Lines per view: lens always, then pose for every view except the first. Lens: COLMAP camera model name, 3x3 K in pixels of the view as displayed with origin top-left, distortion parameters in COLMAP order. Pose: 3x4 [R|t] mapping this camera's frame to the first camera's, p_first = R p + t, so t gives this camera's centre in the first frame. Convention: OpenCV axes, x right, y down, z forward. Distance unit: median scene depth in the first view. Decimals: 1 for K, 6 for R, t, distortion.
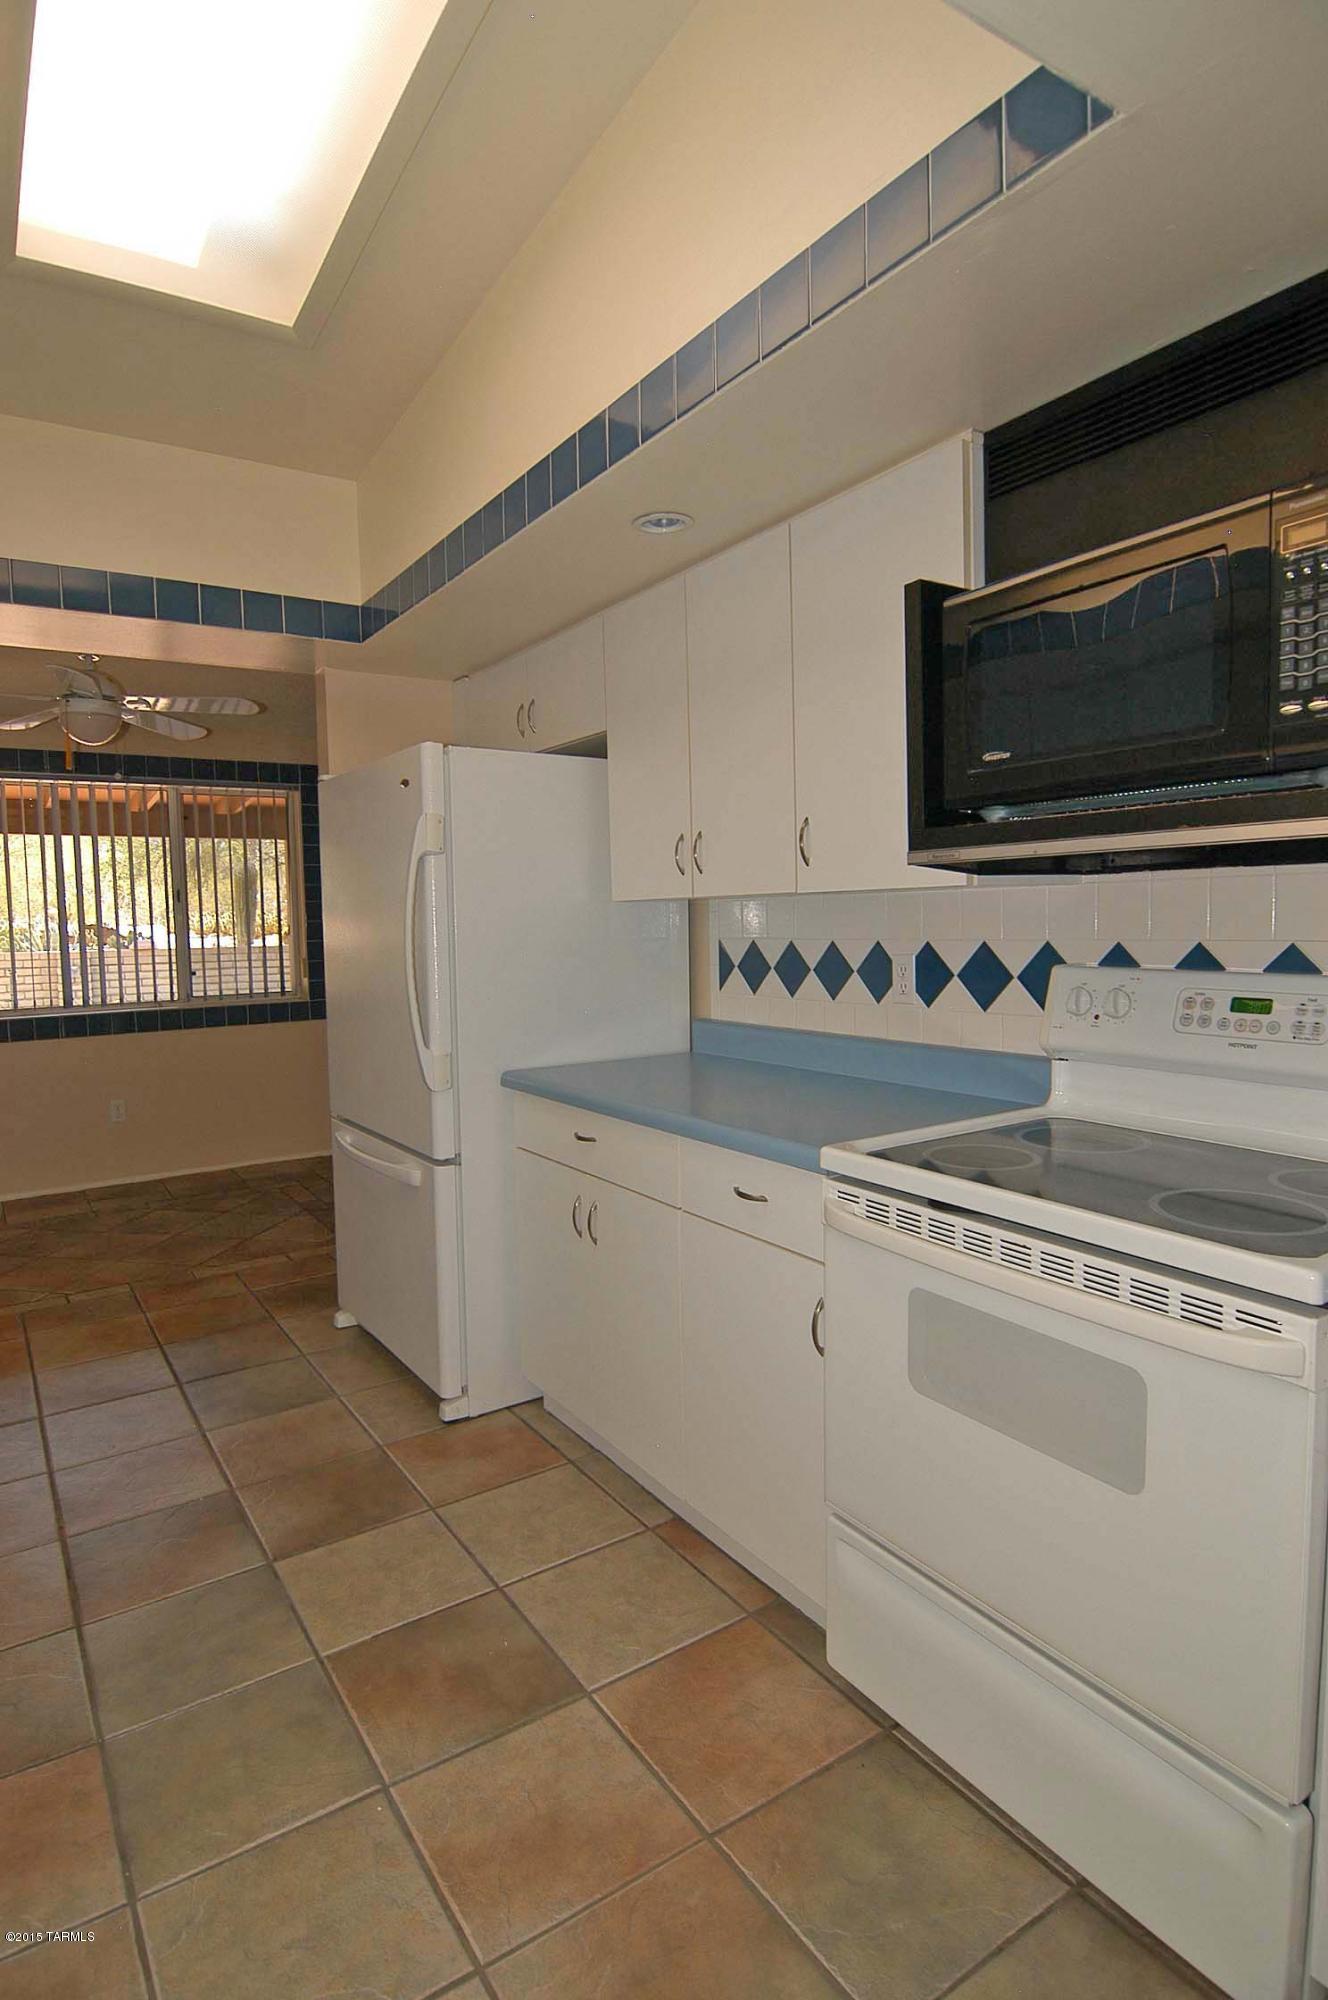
lens RADIAL K [[1067.7, 0, 662.7], [0, 1067.7, 999.5], [0, 0, 1]] dist [-0.007049, -0.004306]
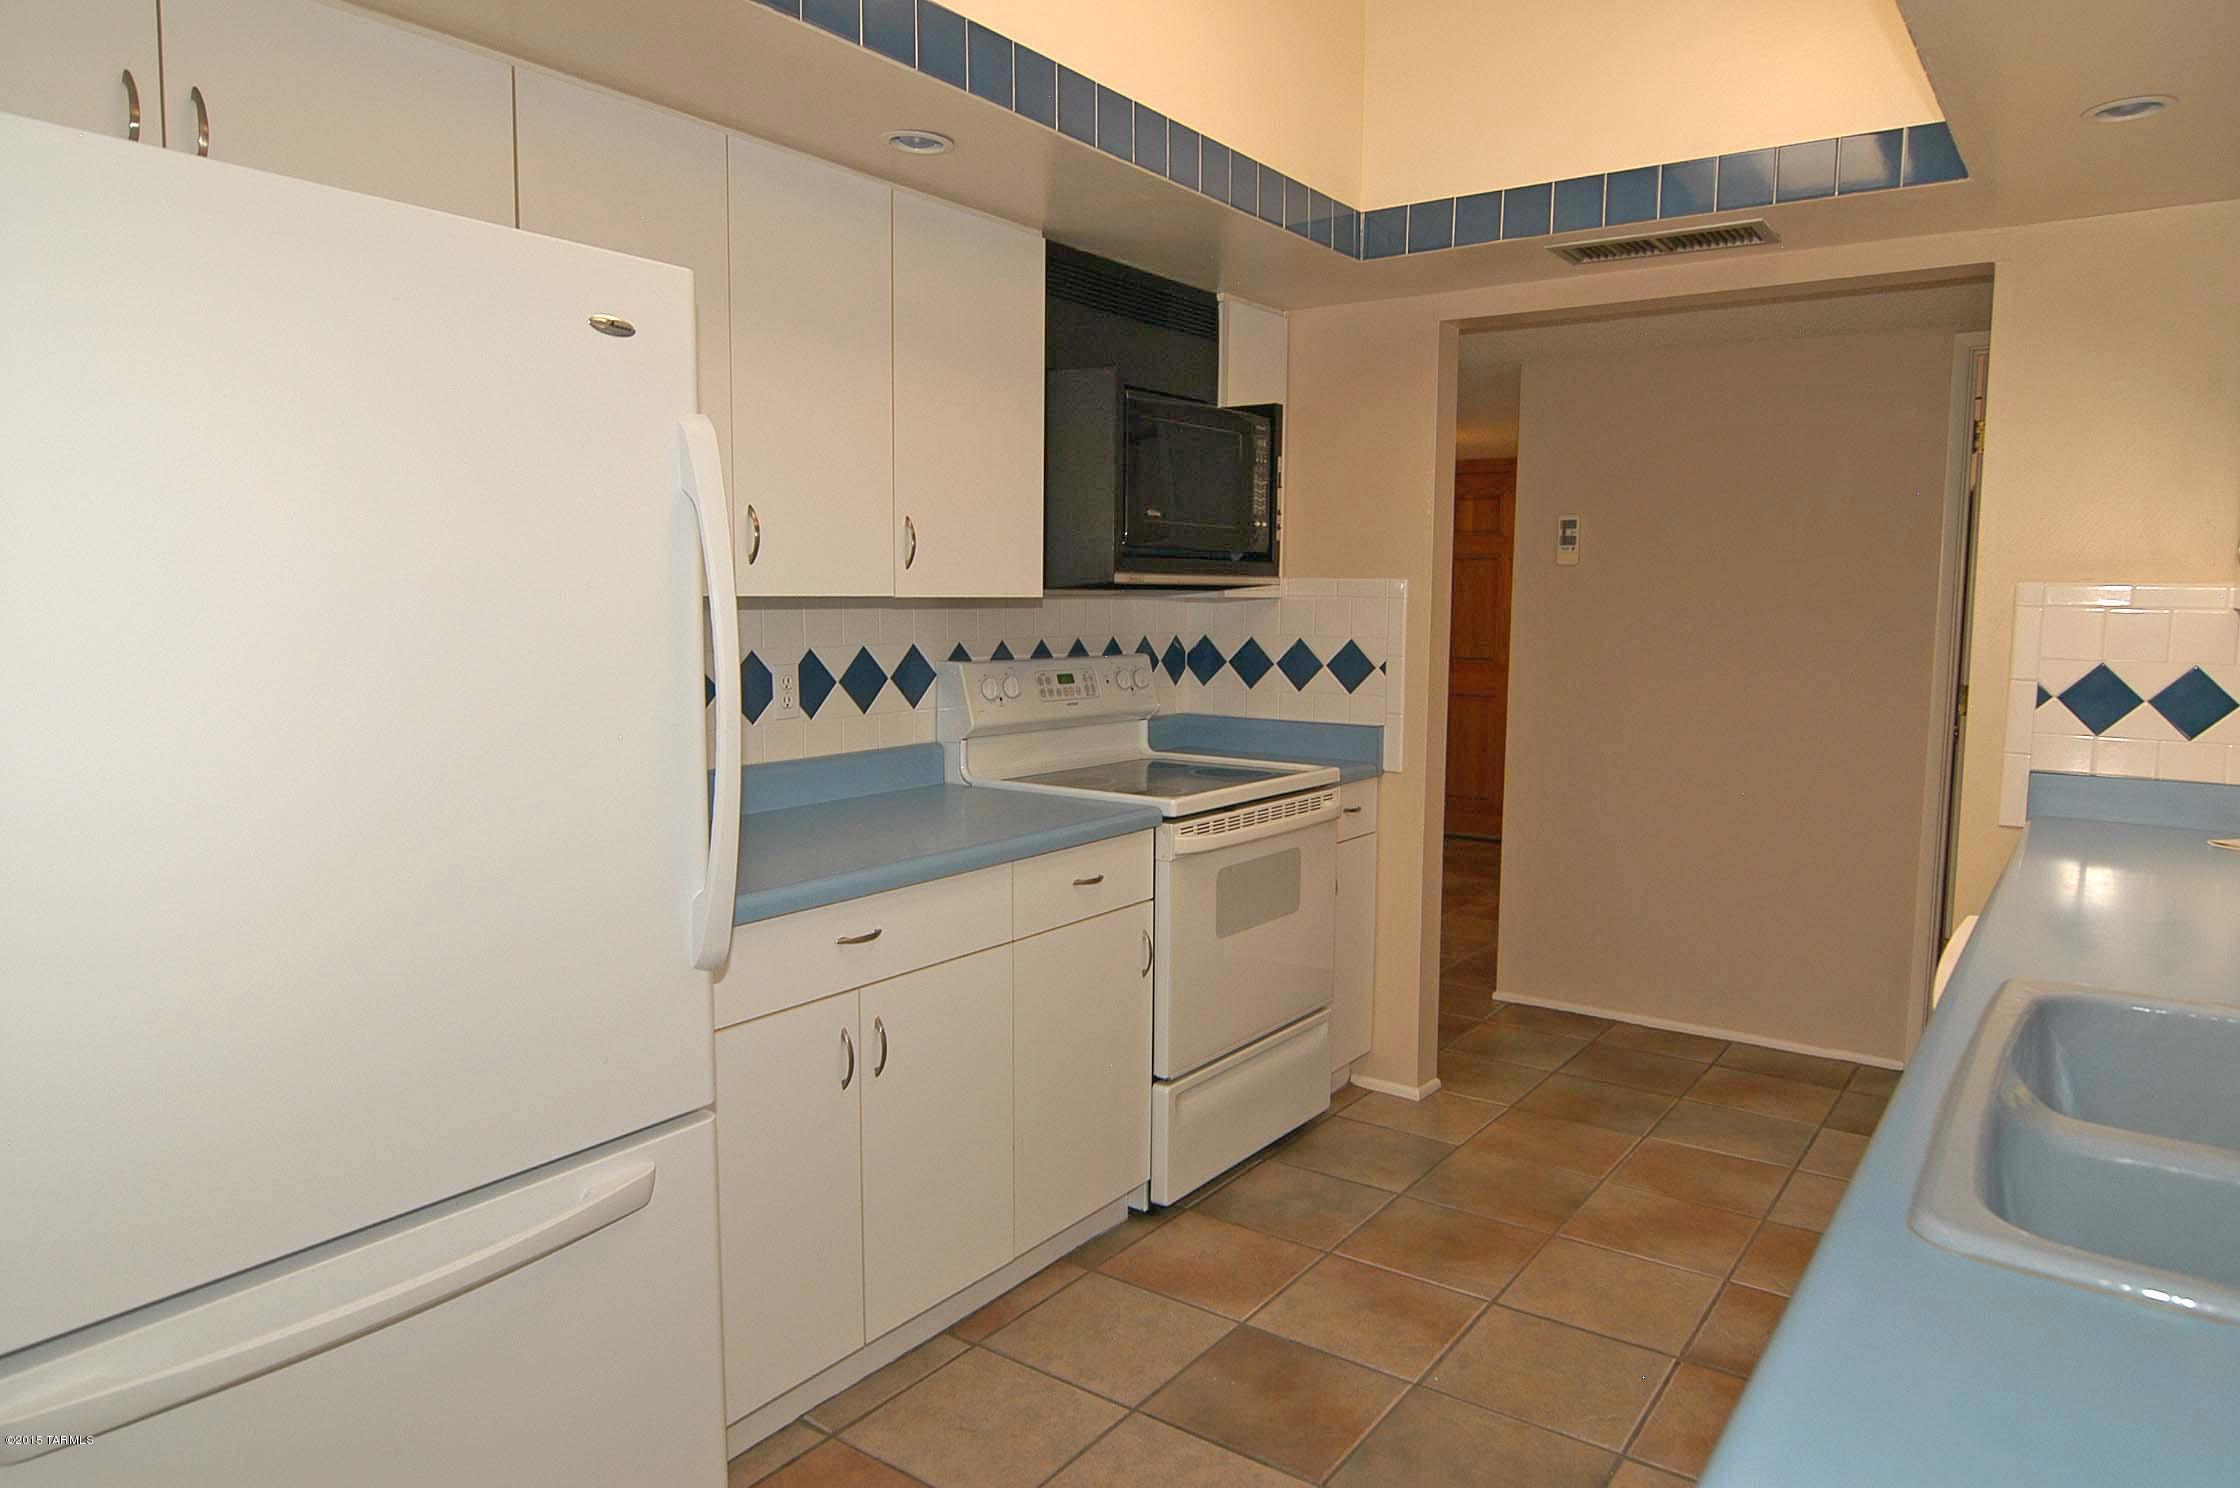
lens RADIAL K [[1422.2, 0, 1119.6], [0, 1422.2, 741.6], [0, 0, 1]] dist [0.004049, 0.000476]
pose [[-0.355445, -0.074582, 0.931717, -1.411089], [0.075249, 0.991293, 0.108058, -0.120792], [-0.931663, 0.108520, -0.346738, 1.627080]]
